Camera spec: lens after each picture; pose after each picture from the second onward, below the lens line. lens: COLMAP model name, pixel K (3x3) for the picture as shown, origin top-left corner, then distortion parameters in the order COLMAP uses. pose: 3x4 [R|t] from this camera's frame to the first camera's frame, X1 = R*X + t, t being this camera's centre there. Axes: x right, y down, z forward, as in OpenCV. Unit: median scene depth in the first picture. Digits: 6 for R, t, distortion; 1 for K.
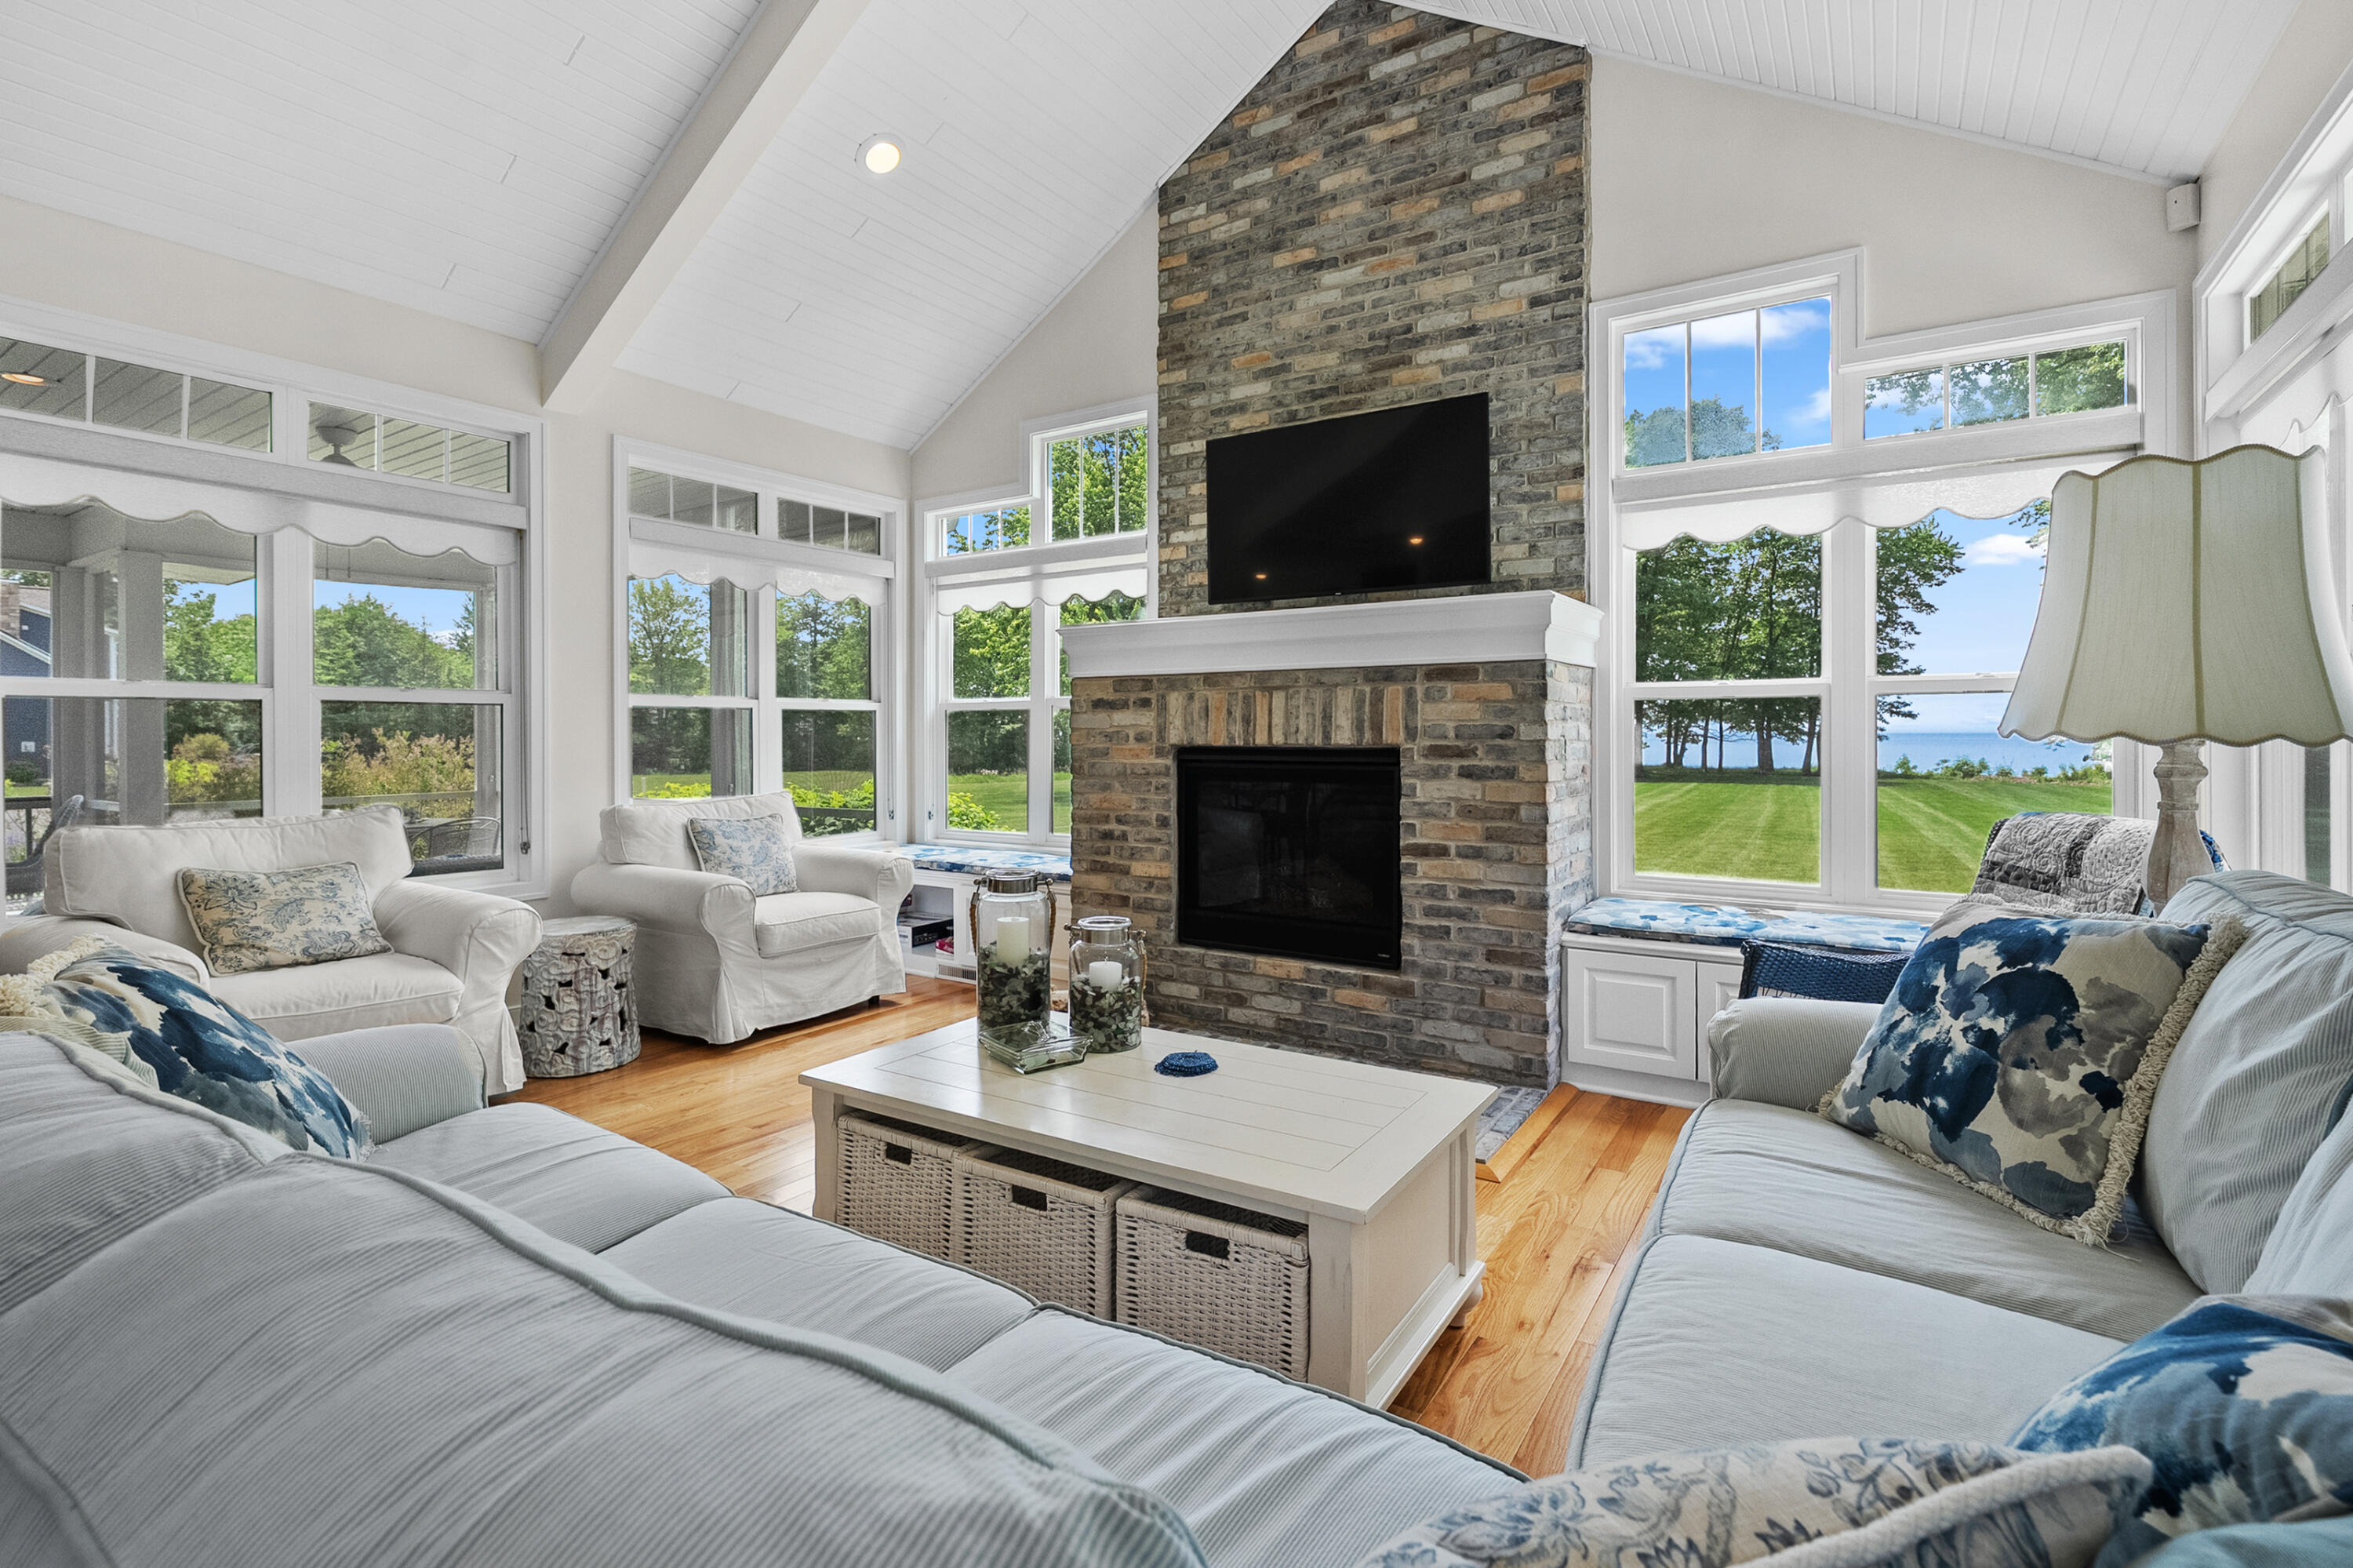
lens RADIAL K [[1080.4, 0, 1164.2], [0, 1080.4, 736.3], [0, 0, 1]] dist [-0.002739, 0.000365]
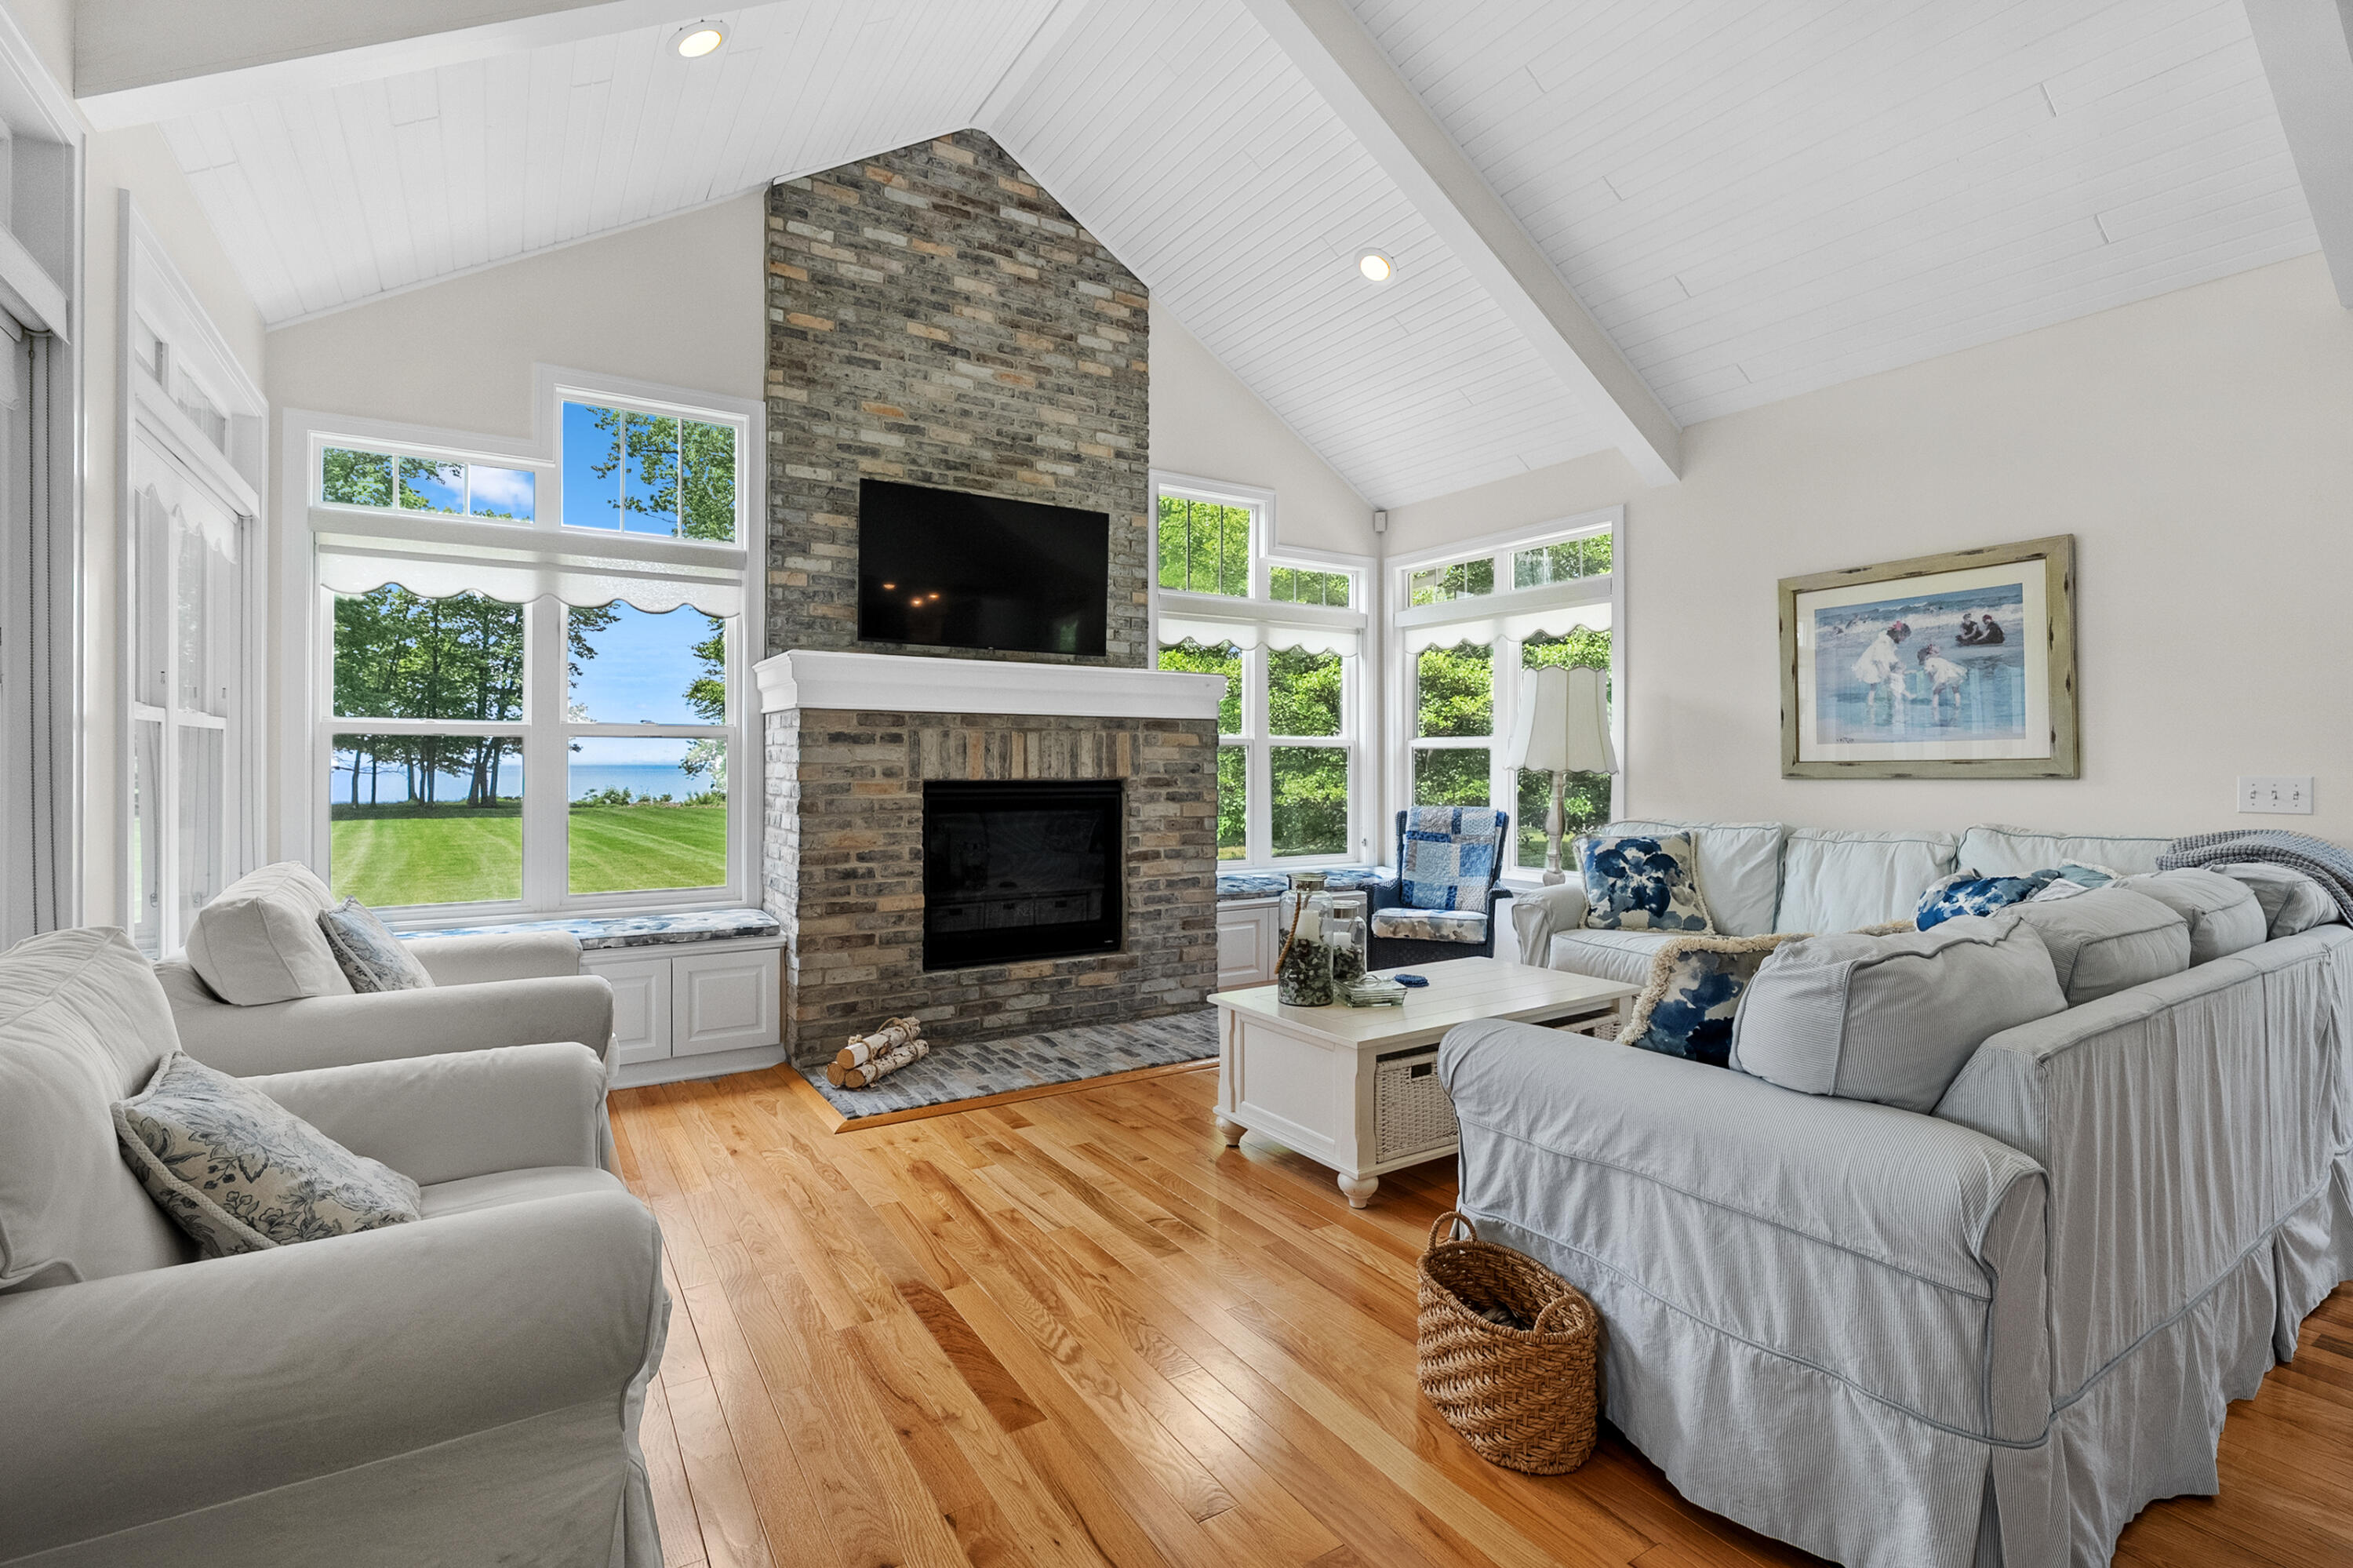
lens RADIAL K [[1062.7, 0, 1178.5], [0, 1062.7, 765.3], [0, 0, 1]] dist [-0.004370, 0.001310]
pose [[0.422360, 0.003102, 0.906423, -0.815601], [0.000052, 0.999994, -0.003447, -0.002442], [-0.906428, 0.001503, 0.422357, 0.348540]]
